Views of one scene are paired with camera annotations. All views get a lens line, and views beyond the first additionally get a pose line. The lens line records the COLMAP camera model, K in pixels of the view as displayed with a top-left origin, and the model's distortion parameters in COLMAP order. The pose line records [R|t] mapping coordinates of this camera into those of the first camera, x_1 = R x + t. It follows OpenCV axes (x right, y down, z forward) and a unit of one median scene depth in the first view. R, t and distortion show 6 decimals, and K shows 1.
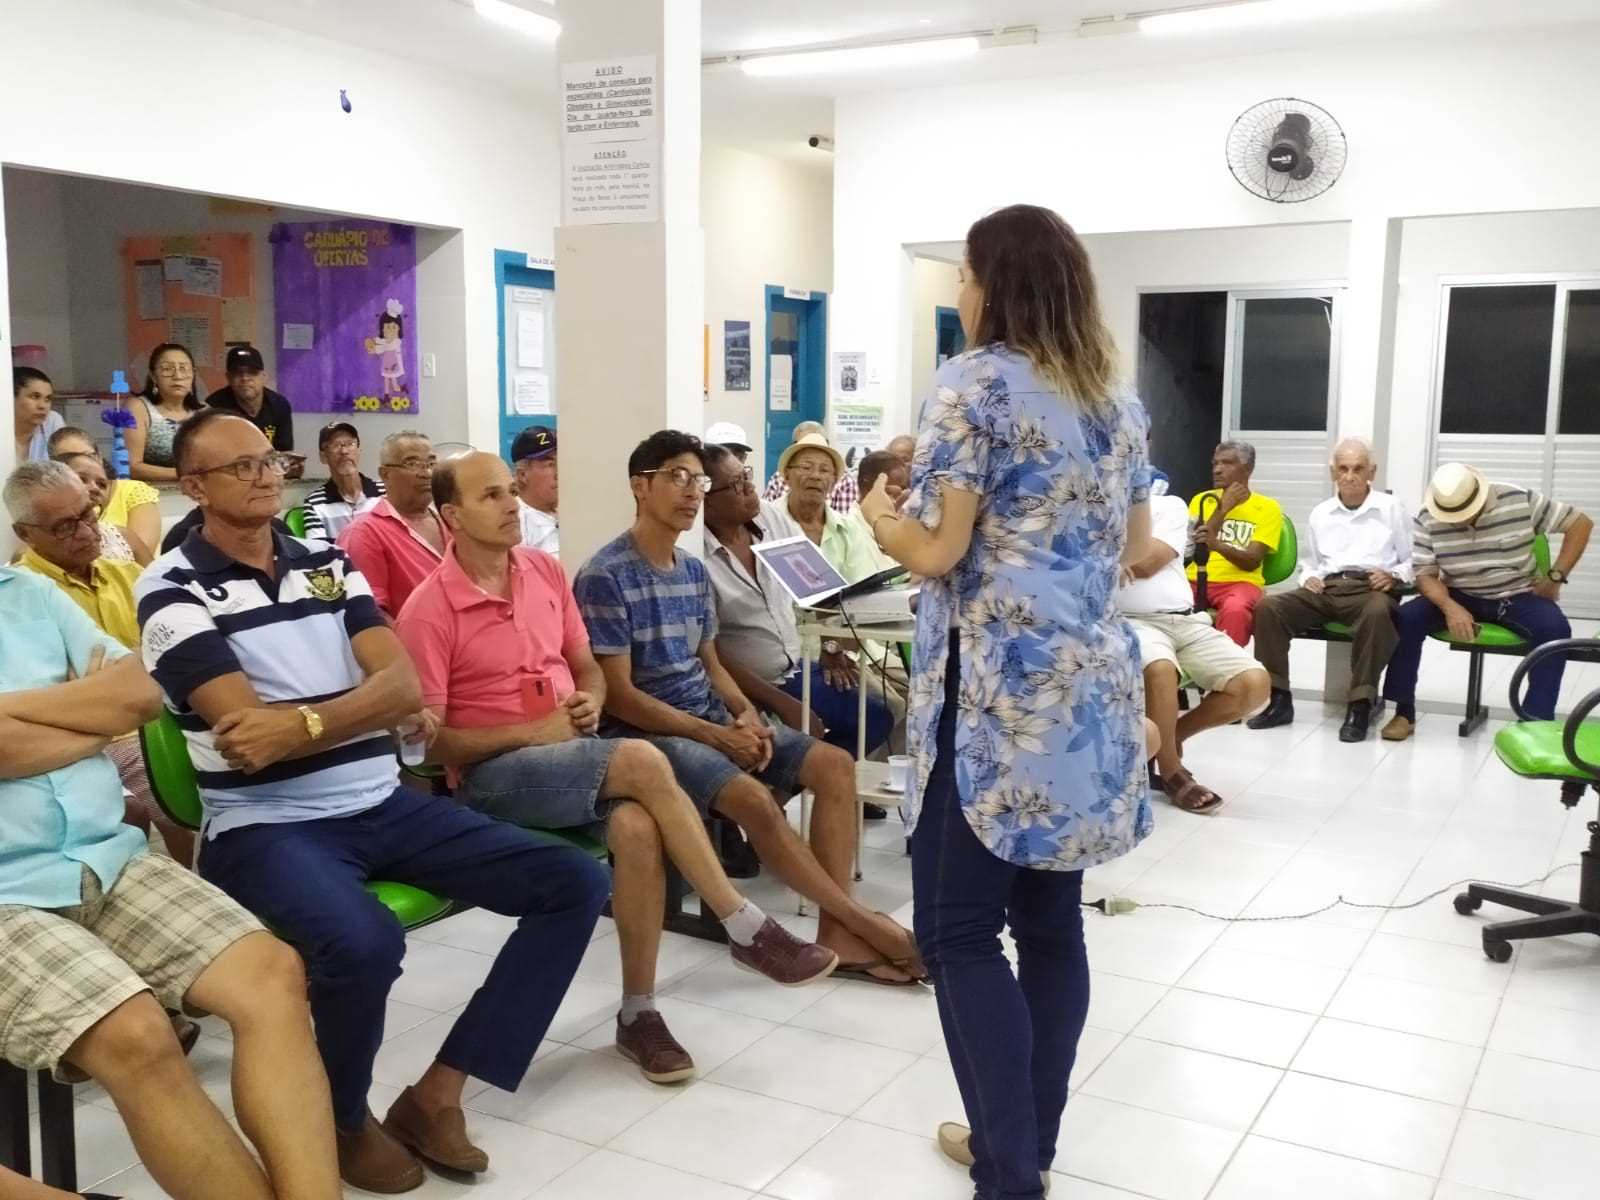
lens RADIAL K [[1619.5, 0, 794.7], [0, 1619.5, 603.8], [0, 0, 1]] dist [0.071080, 0.000000]
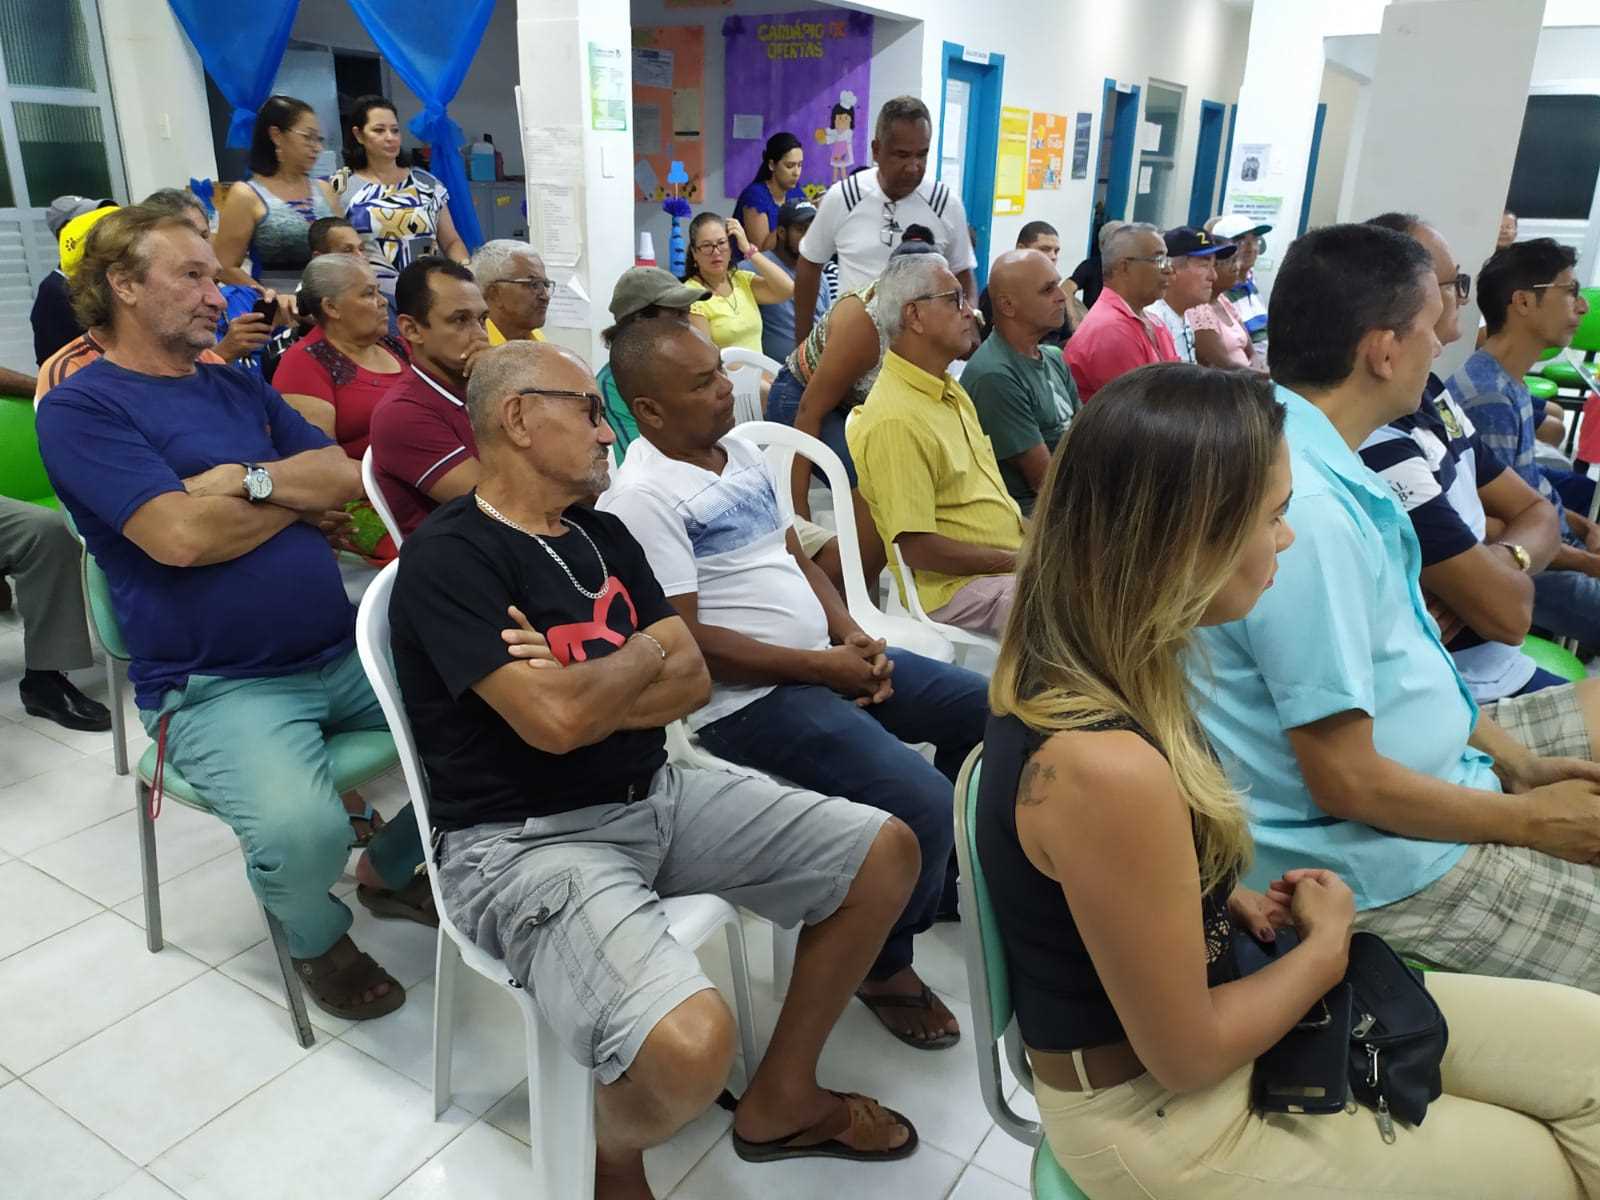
lens RADIAL K [[1190.3, 0, 802.0], [0, 1190.3, 593.4], [0, 0, 1]] dist [0.060785, -0.047676]
pose [[0.999360, 0.021958, -0.028254, -0.242586], [-0.015649, 0.978270, 0.206742, -0.023012], [0.032180, -0.206168, 0.977987, 0.139957]]
